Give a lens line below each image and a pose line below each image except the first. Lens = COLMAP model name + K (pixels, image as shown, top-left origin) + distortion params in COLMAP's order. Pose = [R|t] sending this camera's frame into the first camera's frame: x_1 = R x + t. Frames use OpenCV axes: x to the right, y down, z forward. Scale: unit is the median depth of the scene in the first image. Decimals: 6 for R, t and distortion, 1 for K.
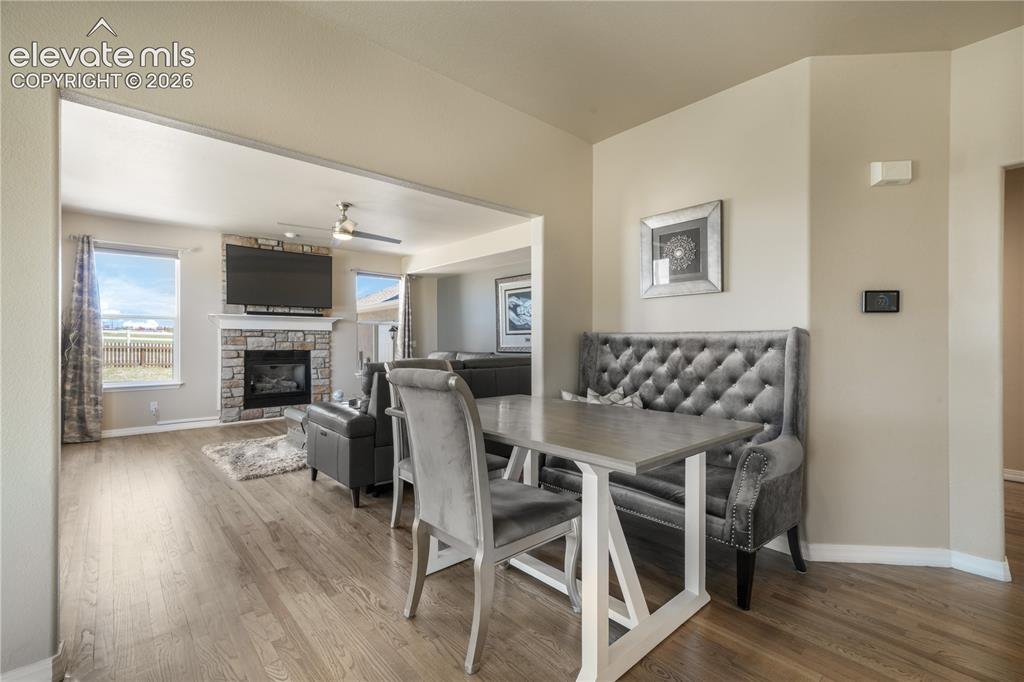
lens RADIAL K [[451.0, 0, 512.0], [0, 451.0, 341.0], [0, 0, 1]] dist [0.001271, 0.000410]
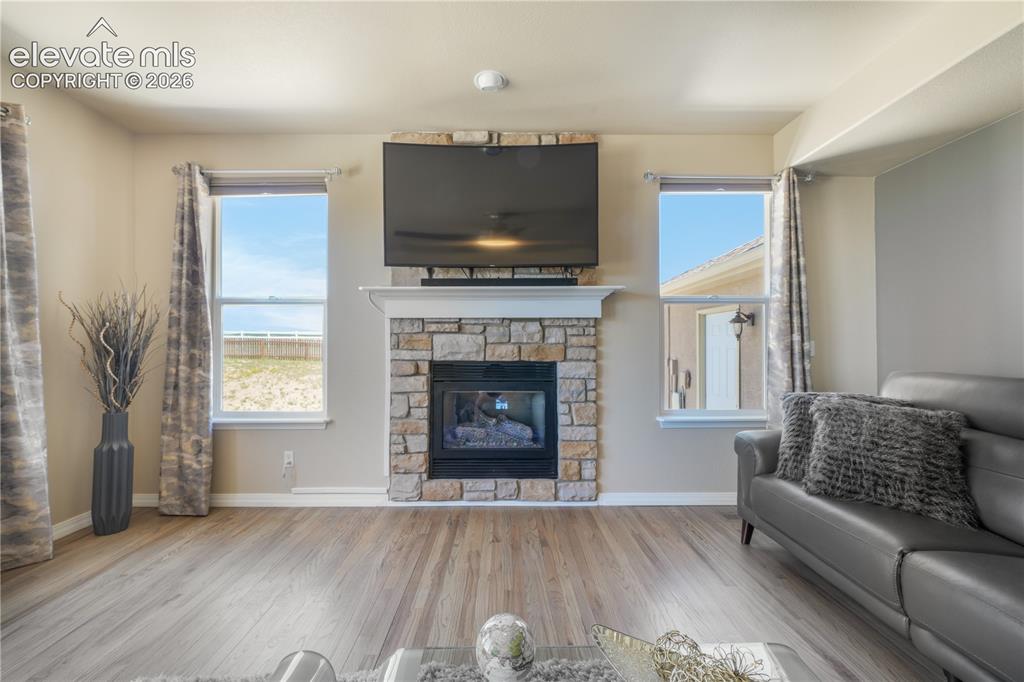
lens RADIAL K [[409.0, 0, 509.3], [0, 409.0, 345.5], [0, 0, 1]] dist [-0.000252, 0.000413]
pose [[0.750949, 0.000878, -0.660360, -0.224218], [0.001380, 0.999995, 0.002899, 0.002698], [0.660359, -0.003088, 0.750944, 0.705406]]
